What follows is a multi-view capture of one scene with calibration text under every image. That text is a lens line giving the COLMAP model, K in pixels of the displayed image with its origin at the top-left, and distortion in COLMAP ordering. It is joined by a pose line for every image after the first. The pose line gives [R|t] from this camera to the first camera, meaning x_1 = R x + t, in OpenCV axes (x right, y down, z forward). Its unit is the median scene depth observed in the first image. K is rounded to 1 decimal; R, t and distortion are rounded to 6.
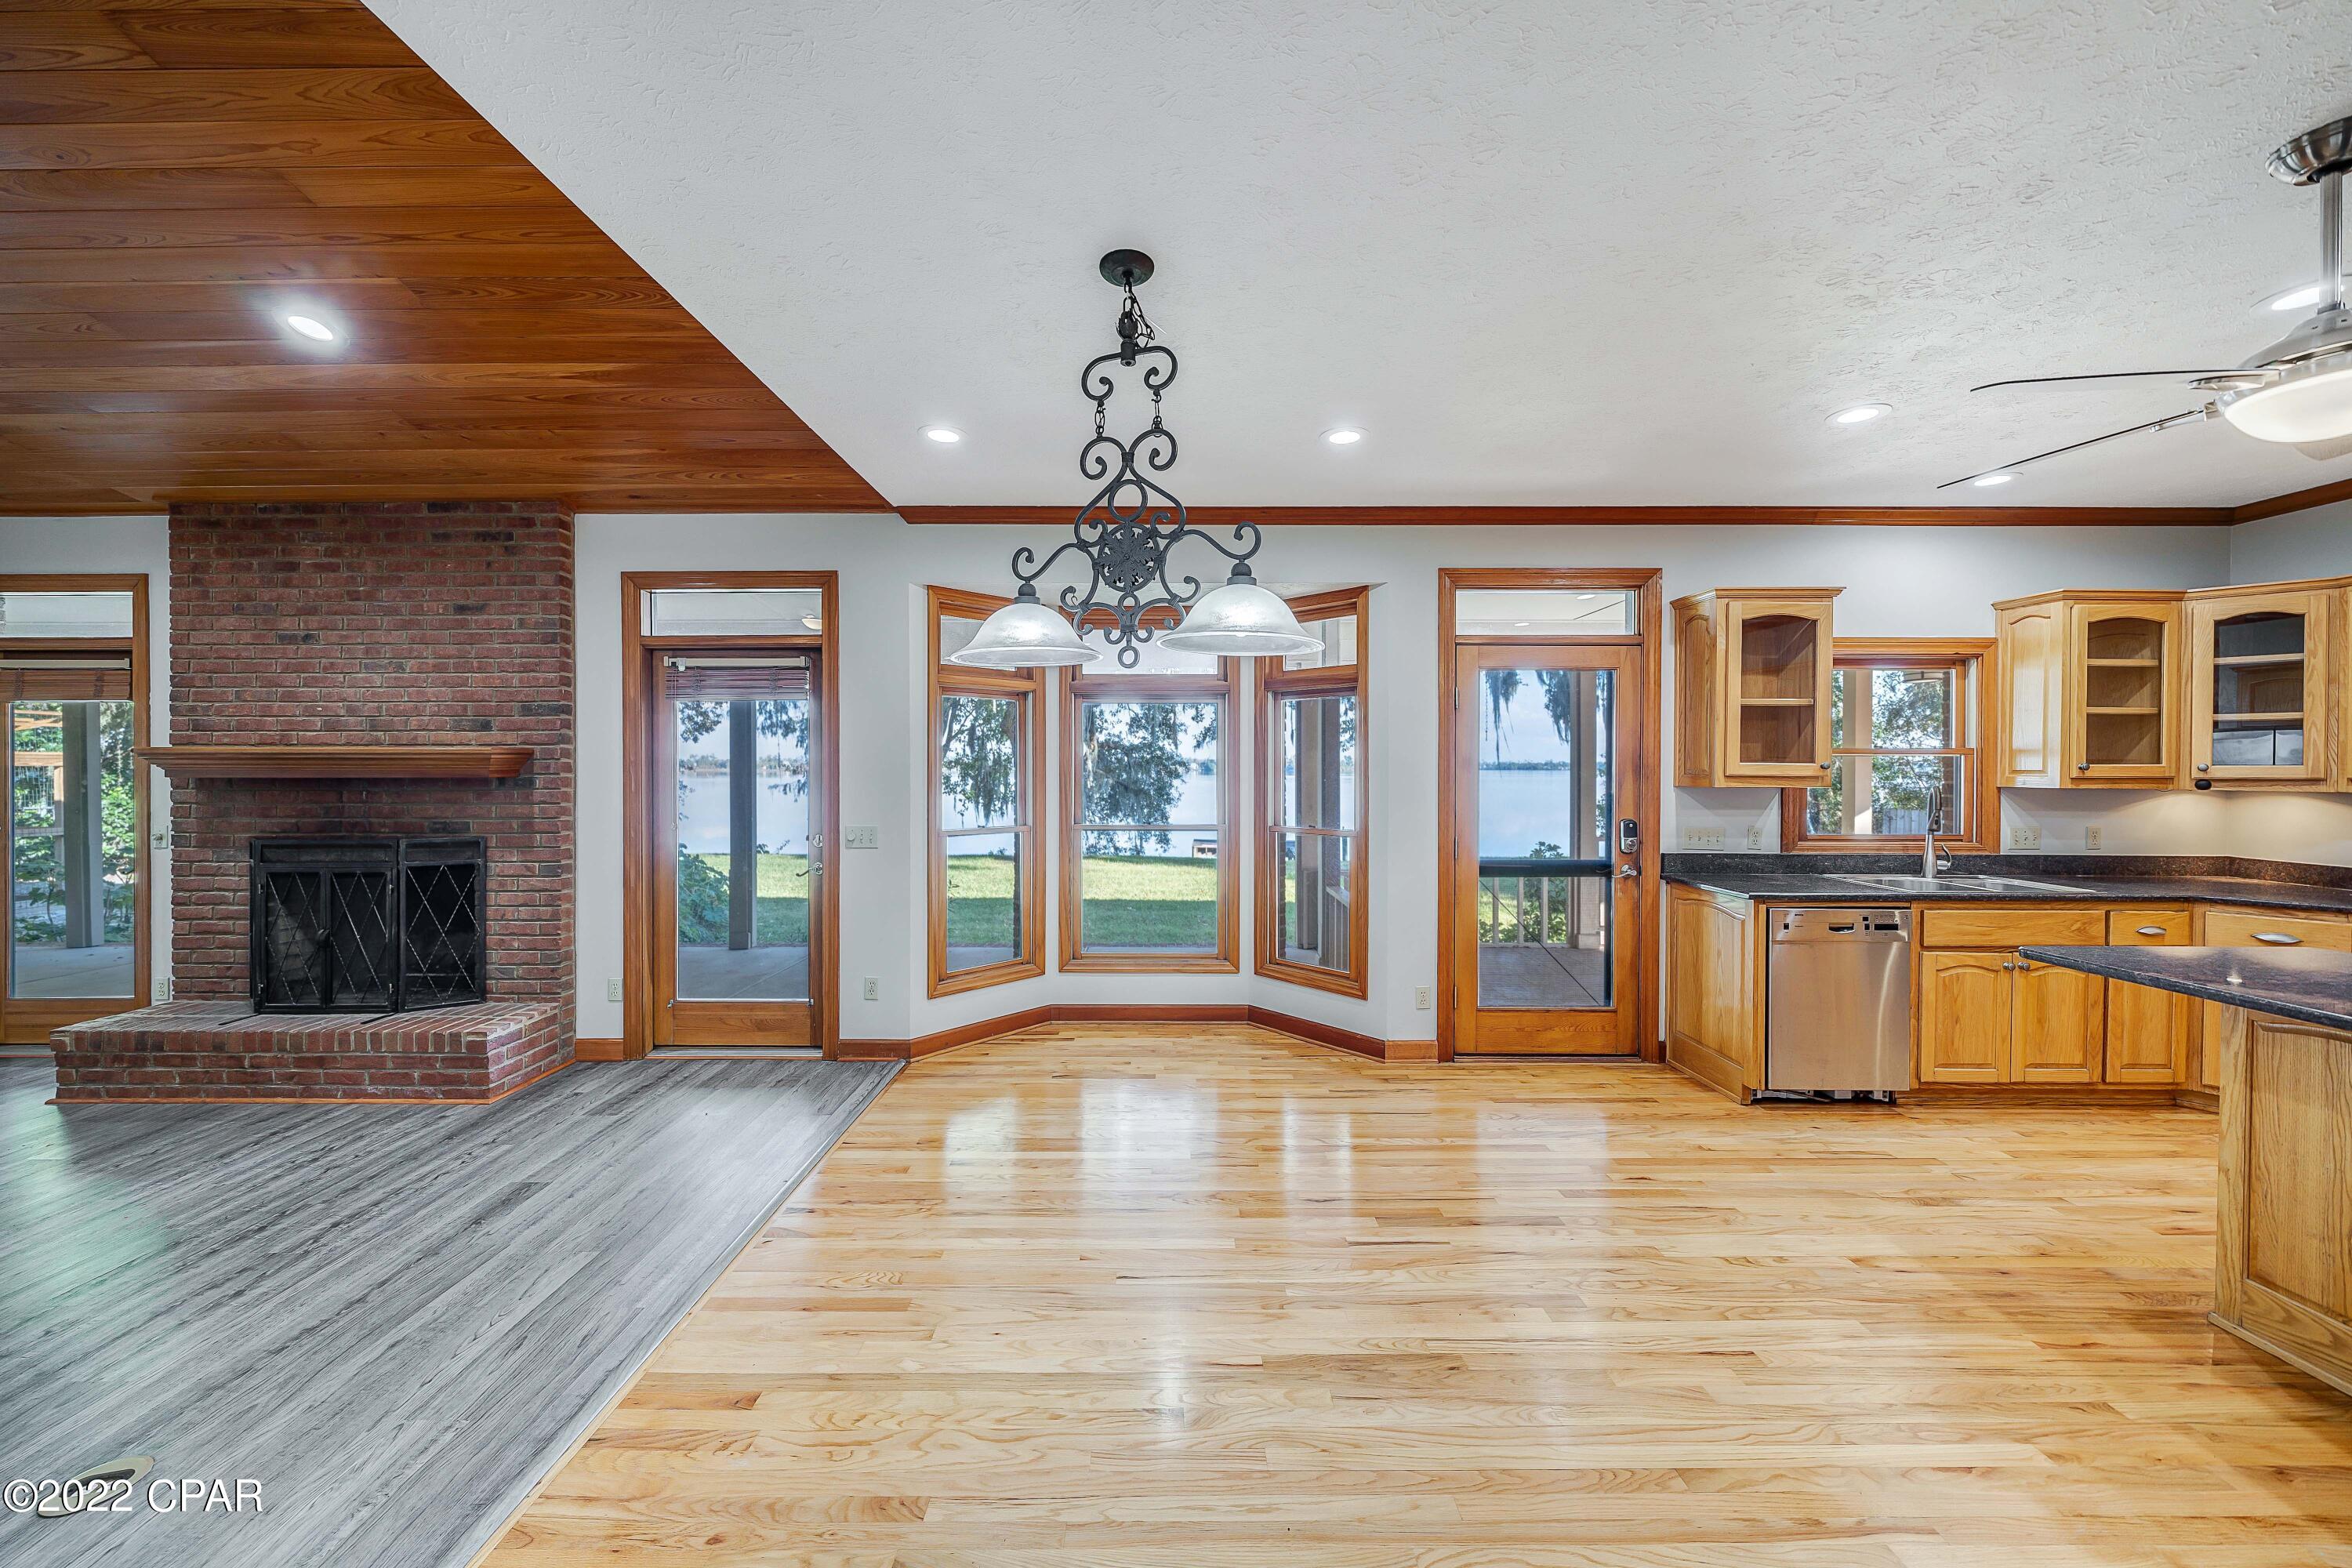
lens RADIAL K [[841.4, 0, 1173.7], [0, 841.4, 773.6], [0, 0, 1]] dist [-0.007701, -0.000048]
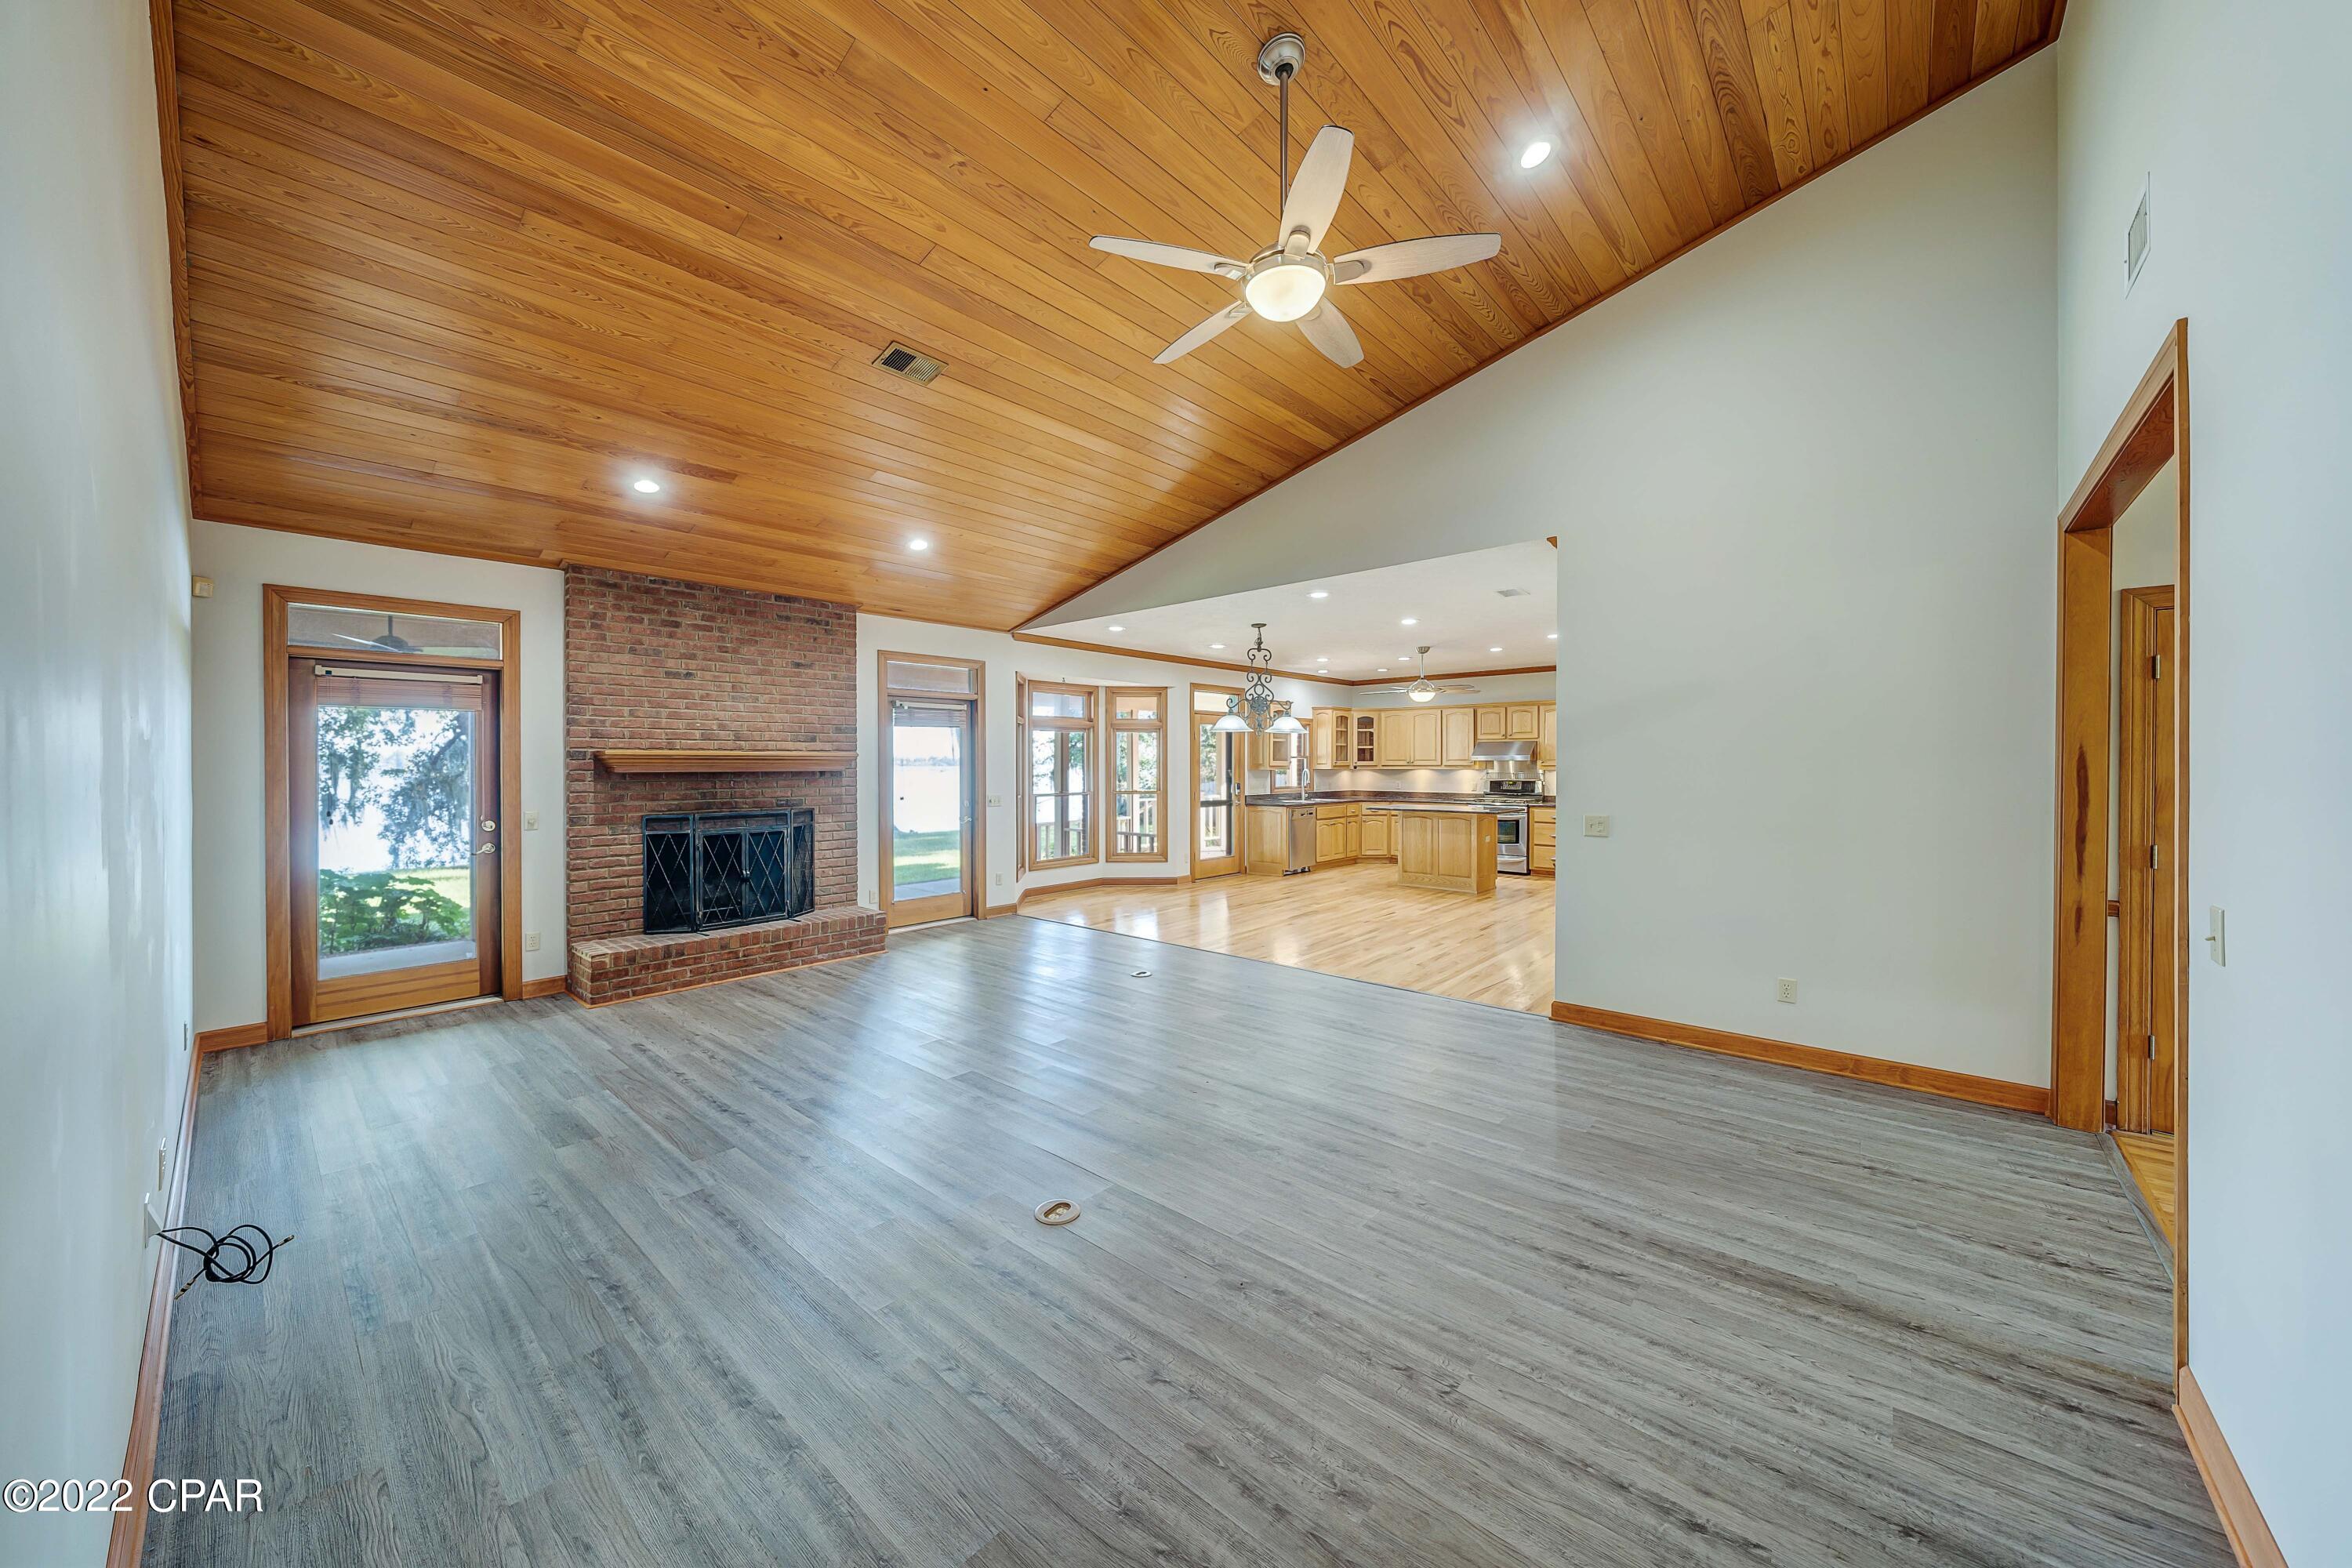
lens RADIAL K [[867.0, 0, 1139.0], [0, 867.0, 767.4], [0, 0, 1]] dist [-0.006617, -0.000068]
pose [[0.672825, -0.005375, 0.739782, -1.630561], [0.009703, 0.999952, -0.001560, 0.006290], [-0.739738, 0.008228, 0.672845, -0.582813]]
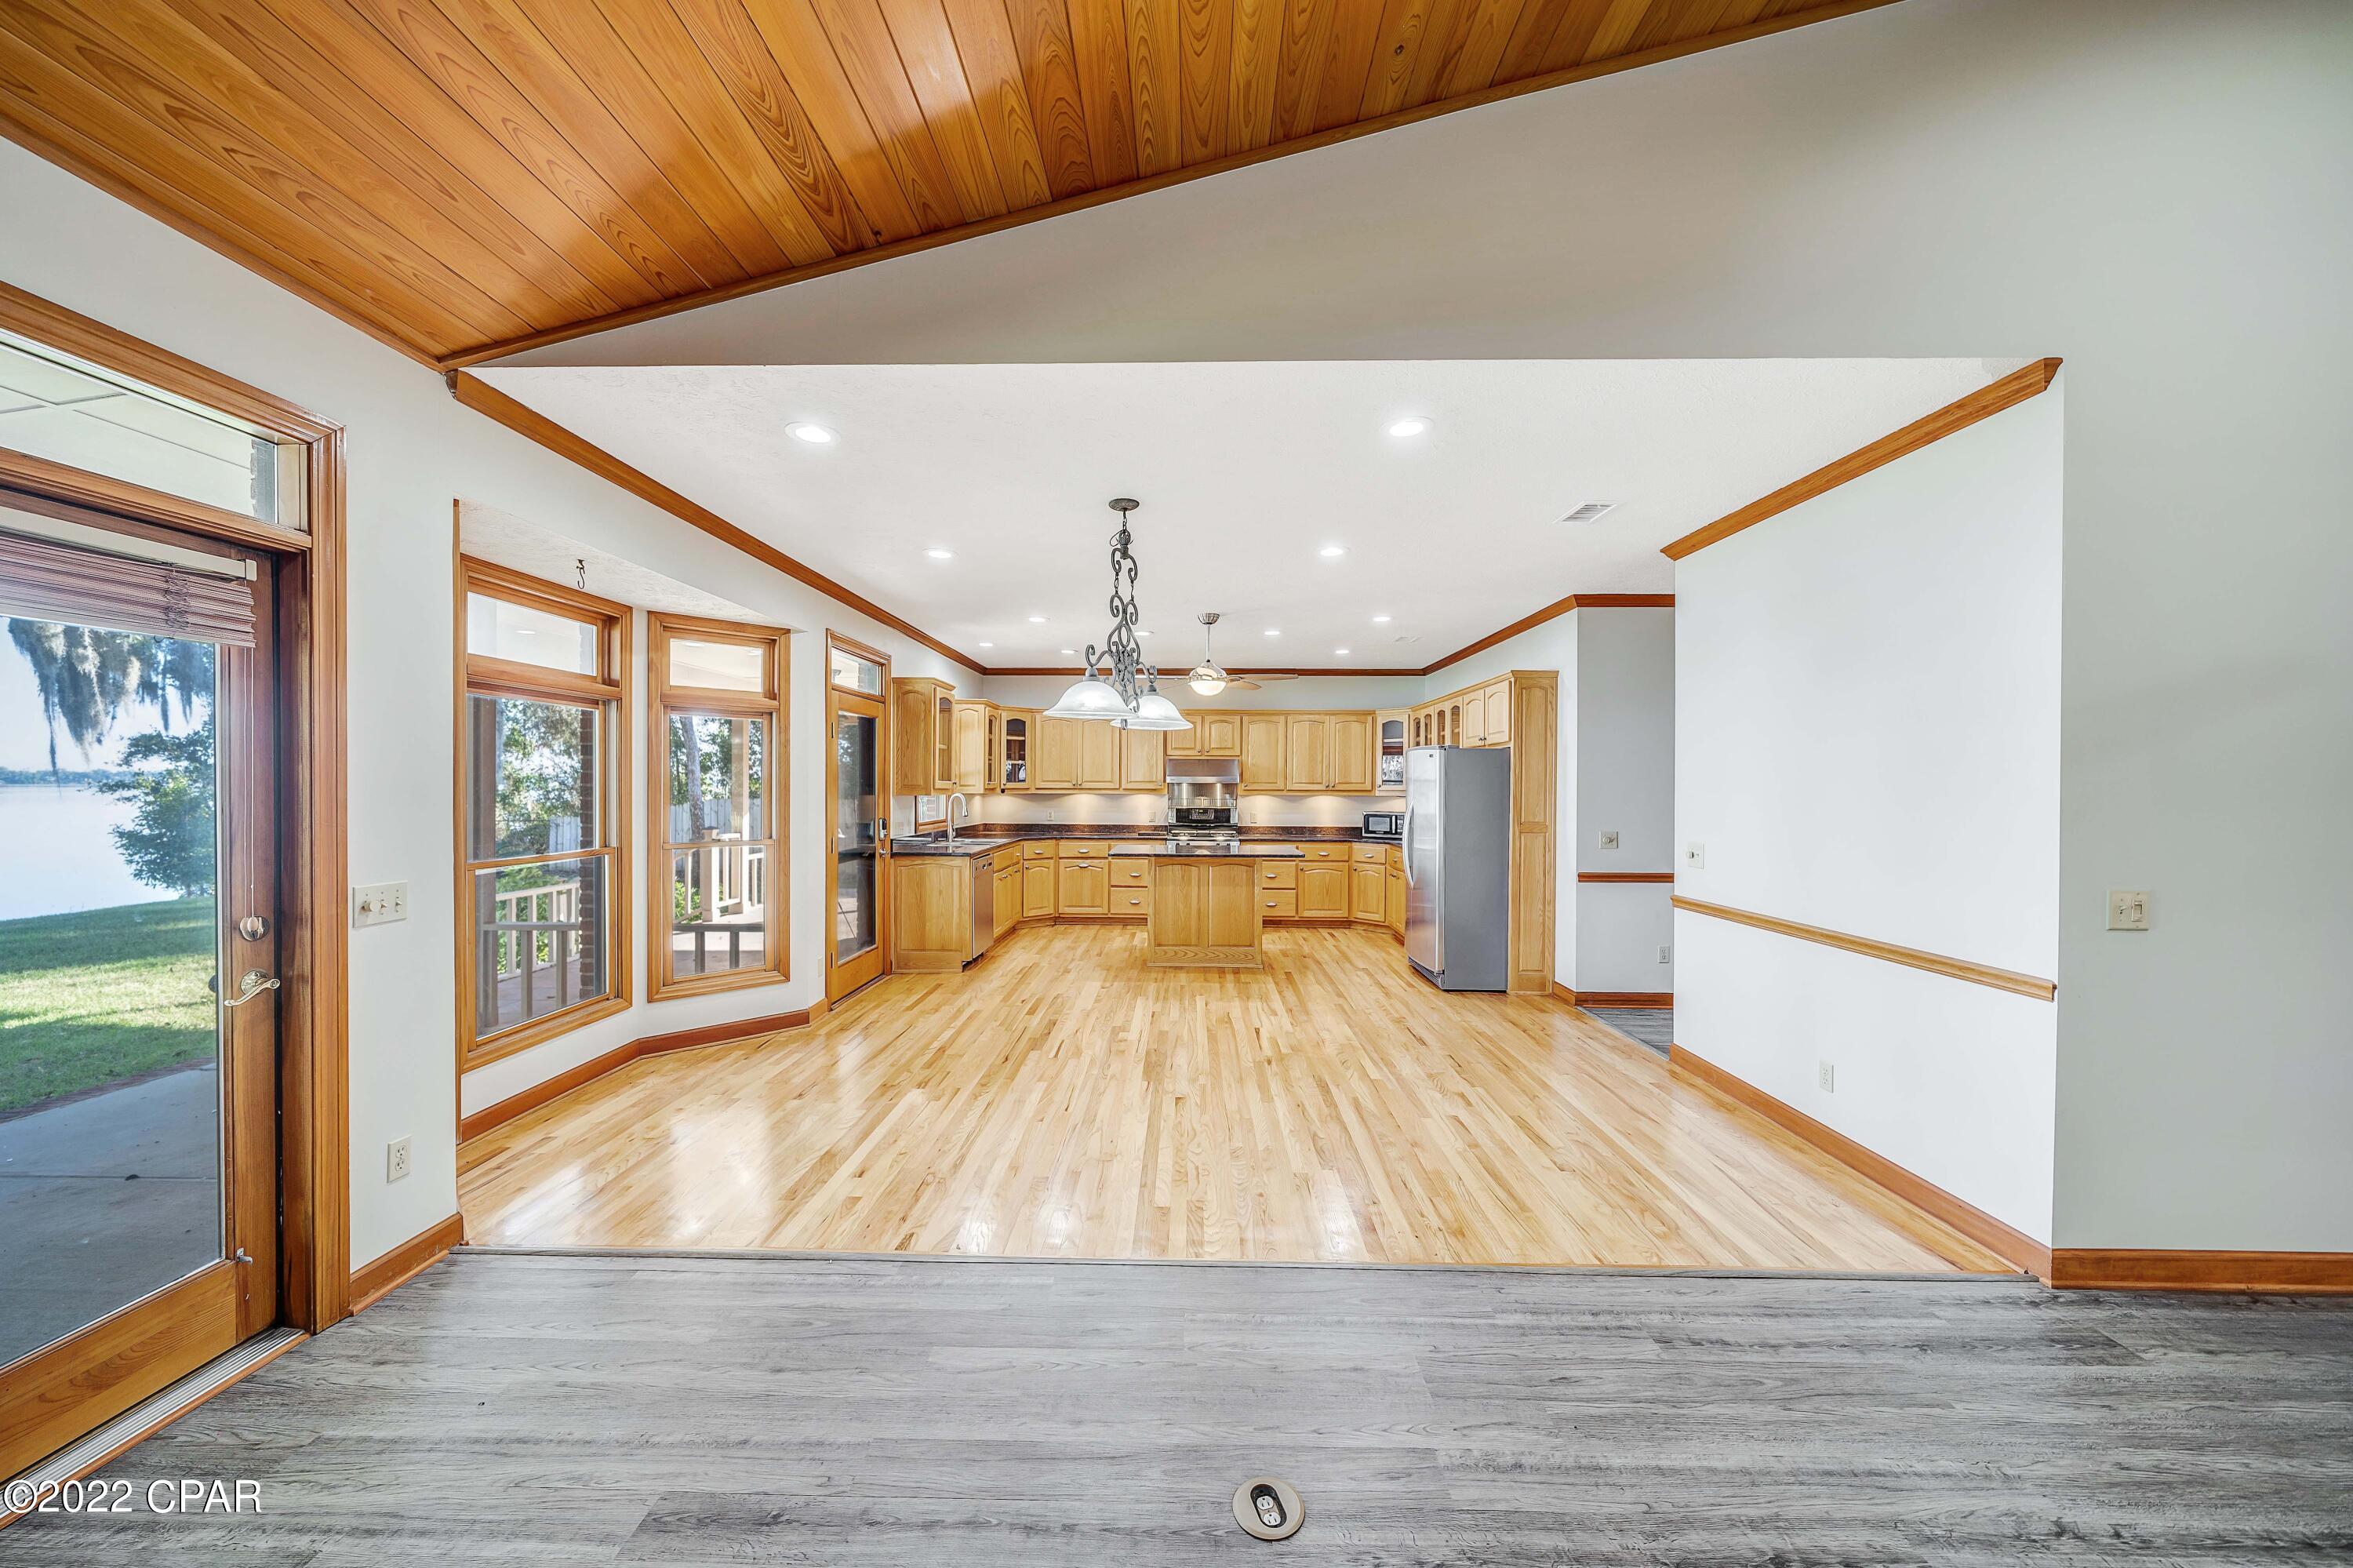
lens RADIAL K [[854.4, 0, 1169.8], [0, 854.4, 793.0], [0, 0, 1]] dist [-0.000550, -0.000077]
pose [[0.013188, -0.009743, 0.999866, -0.961805], [0.003488, 0.999947, 0.009697, -0.004056], [-0.999907, 0.003360, 0.013222, 0.453373]]
